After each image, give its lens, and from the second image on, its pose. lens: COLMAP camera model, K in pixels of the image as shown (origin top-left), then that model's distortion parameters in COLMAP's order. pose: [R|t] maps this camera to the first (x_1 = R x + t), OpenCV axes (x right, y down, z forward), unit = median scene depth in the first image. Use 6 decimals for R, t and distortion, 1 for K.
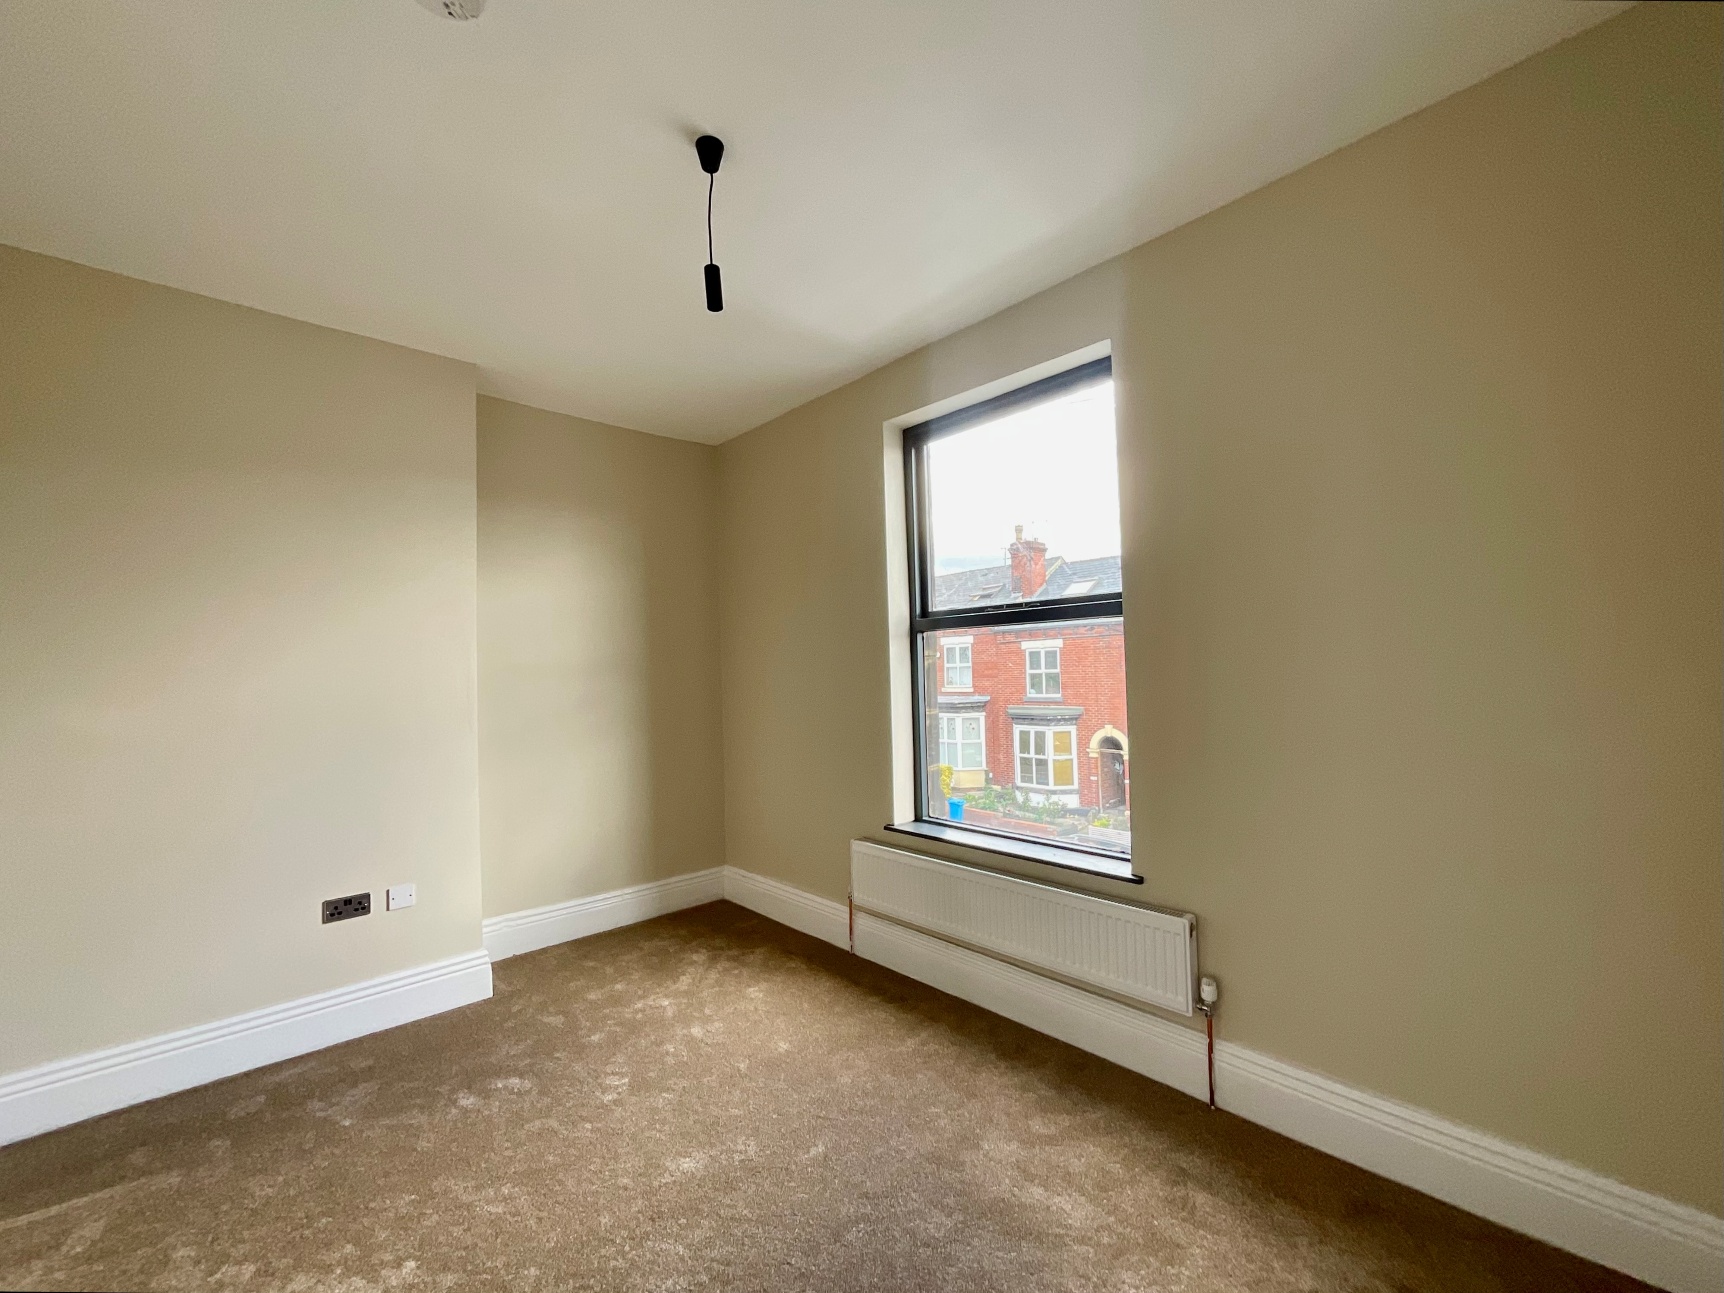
lens RADIAL K [[702.1, 0, 862.0], [0, 702.1, 646.5], [0, 0, 1]] dist [-0.001829, -0.000178]
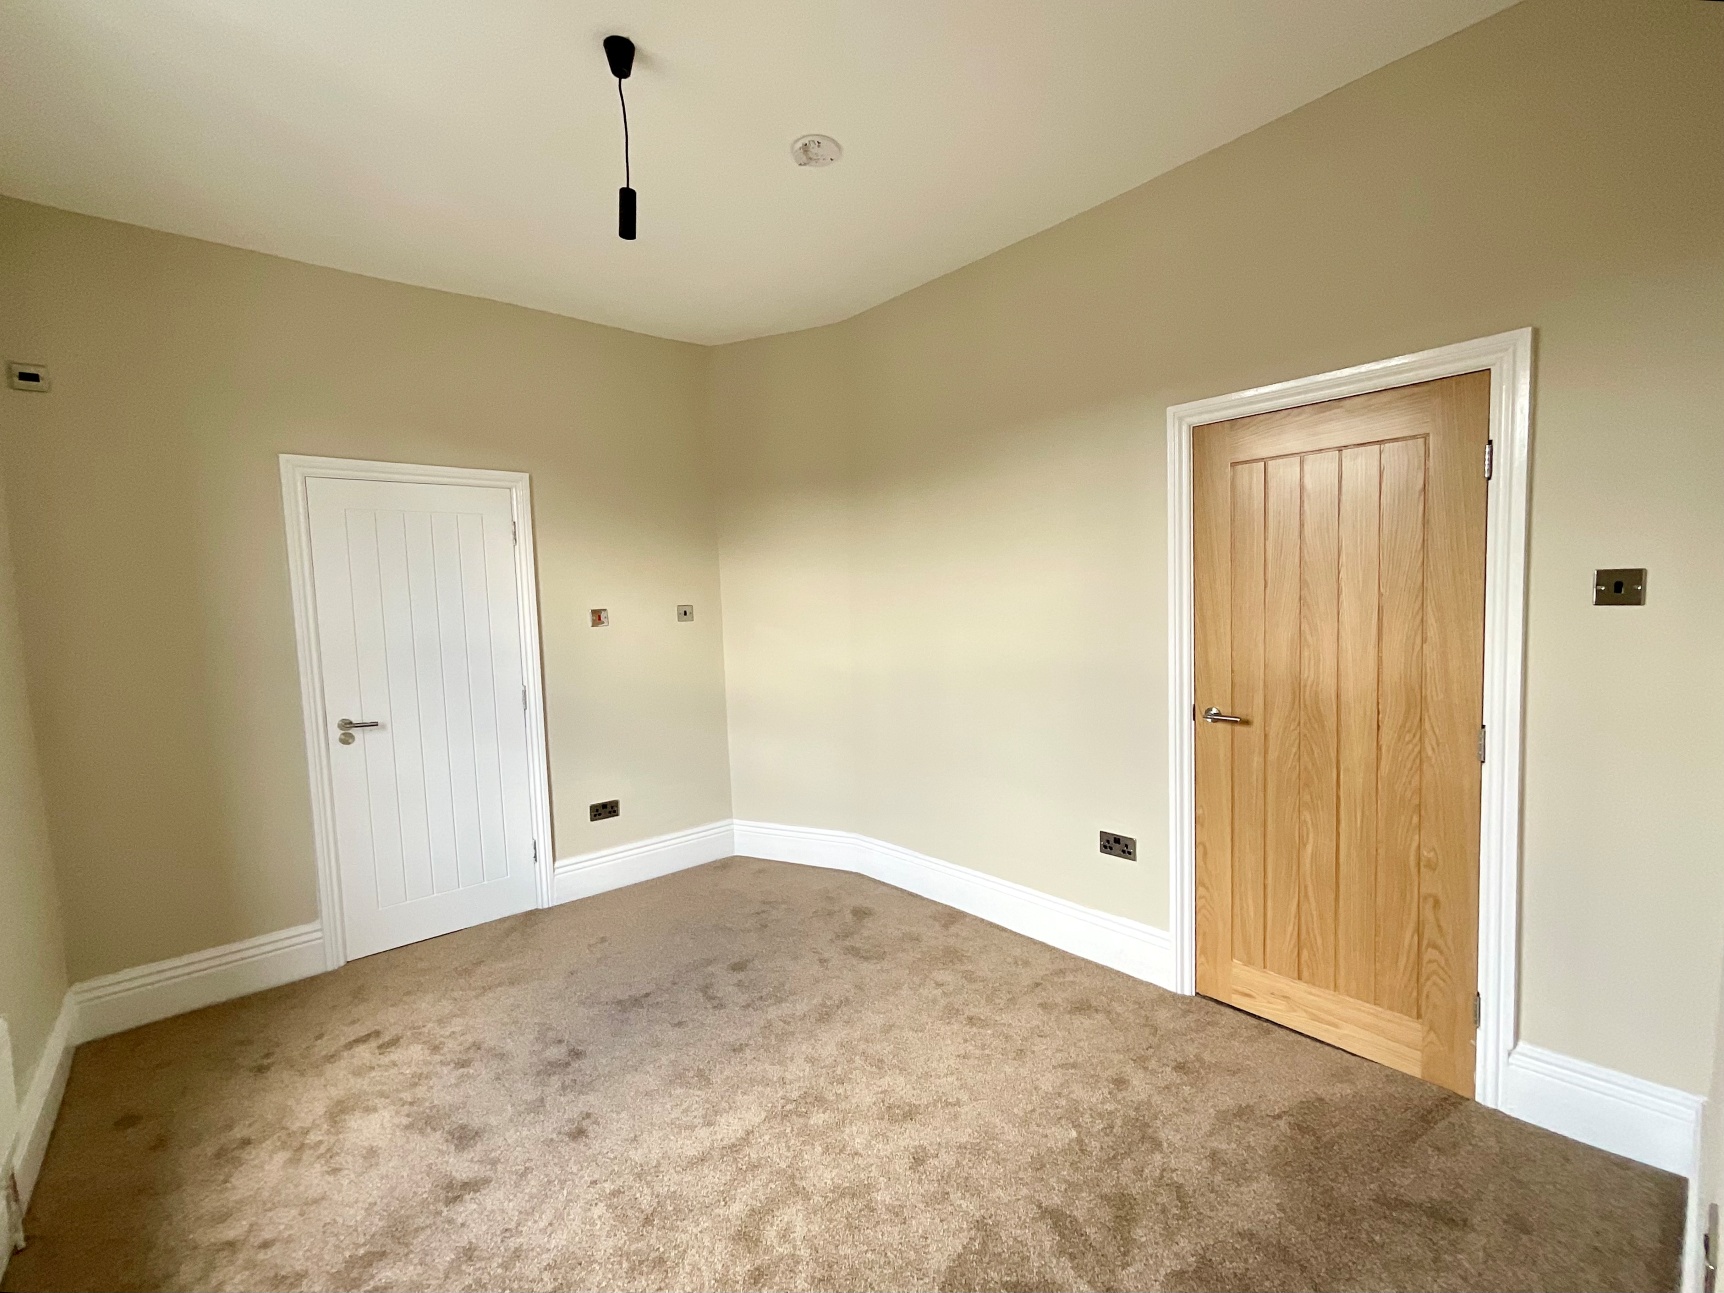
lens RADIAL K [[702.1, 0, 862.0], [0, 702.1, 646.5], [0, 0, 1]] dist [-0.001829, -0.000178]
pose [[-0.994491, 0.061710, 0.084736, -0.376706], [0.064616, 0.997398, 0.031984, 0.048630], [-0.082541, 0.037283, -0.995890, 1.280131]]
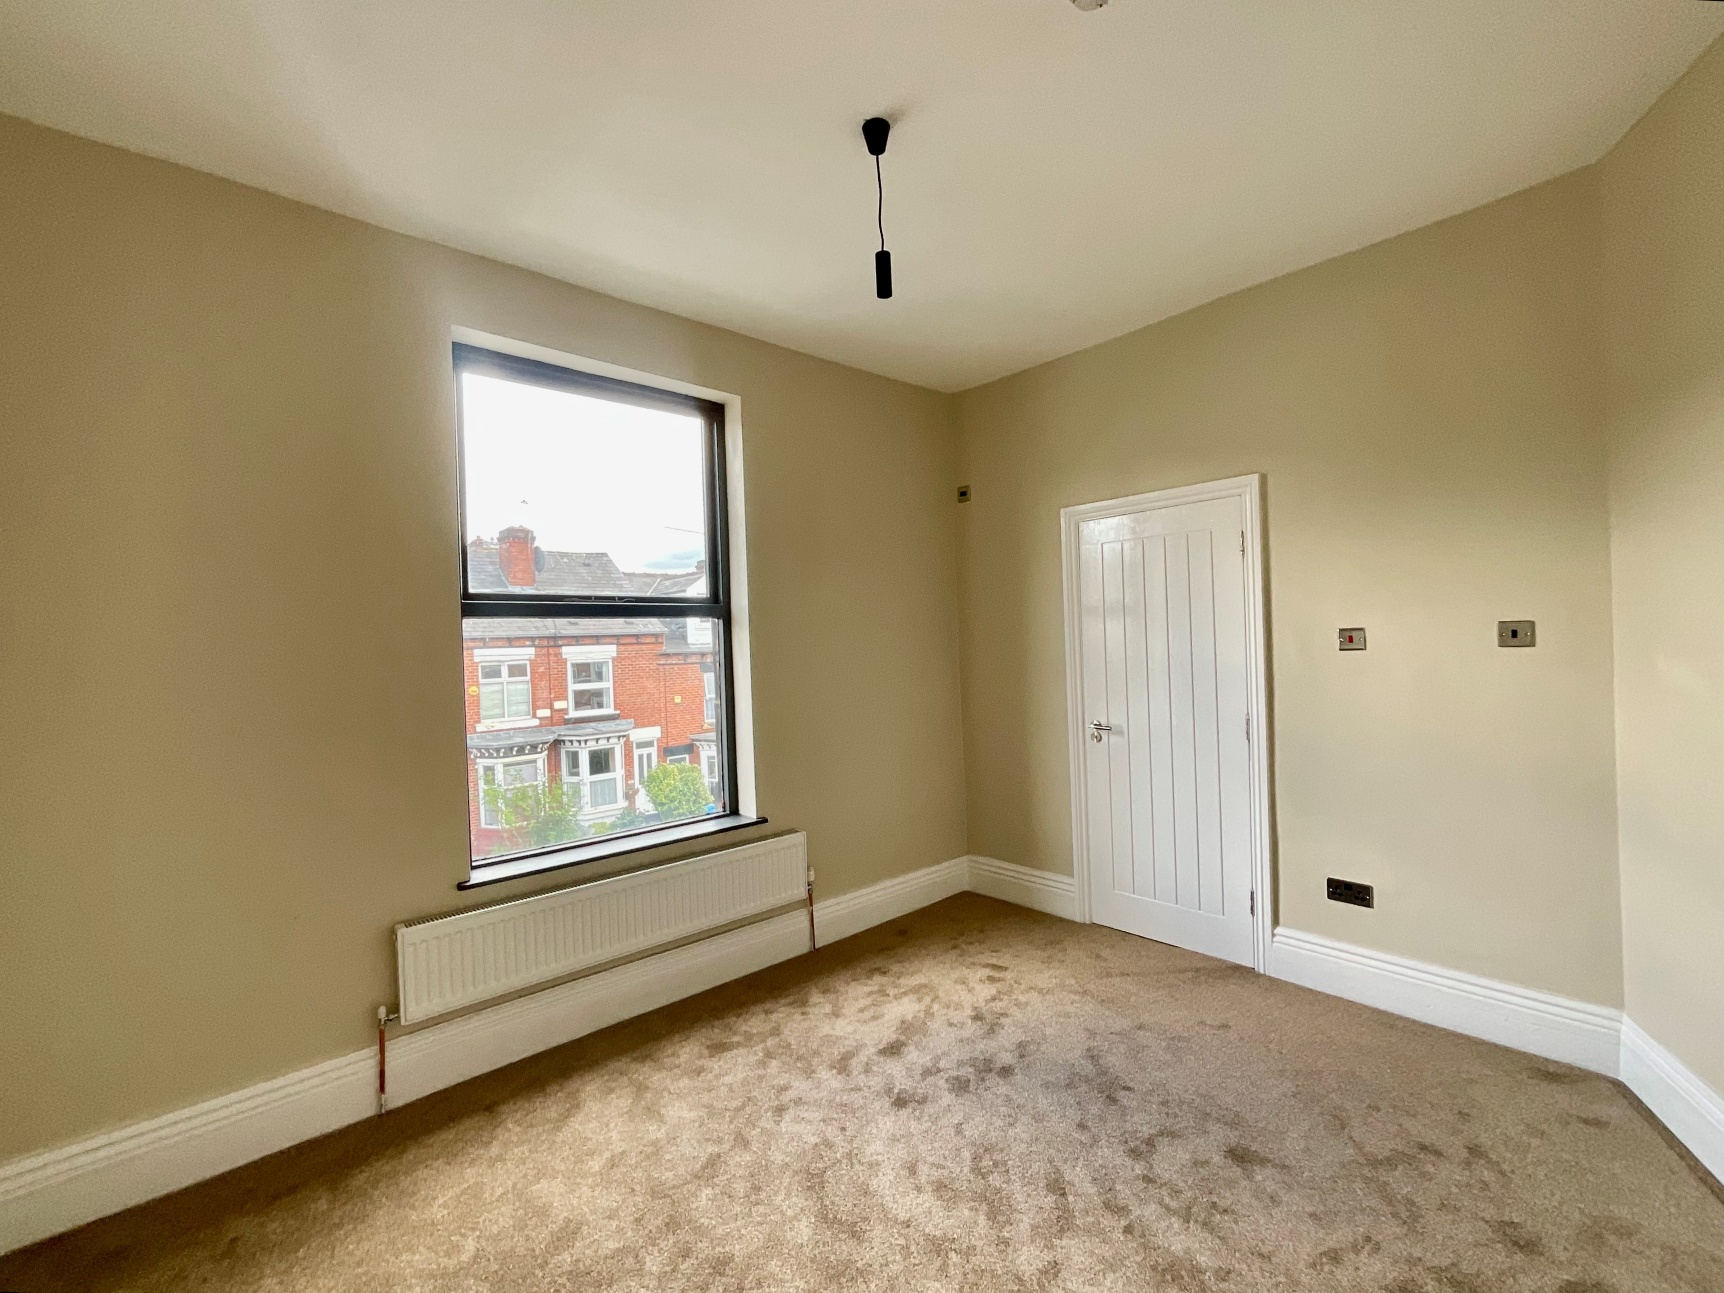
lens RADIAL K [[731.6, 0, 879.9], [0, 731.6, 653.3], [0, 0, 1]] dist [-0.000861, -0.000205]
pose [[0.017220, 0.013187, 0.999765, -0.833152], [0.005261, 0.999898, -0.013279, 0.034940], [-0.999838, 0.005488, 0.017149, 0.652520]]
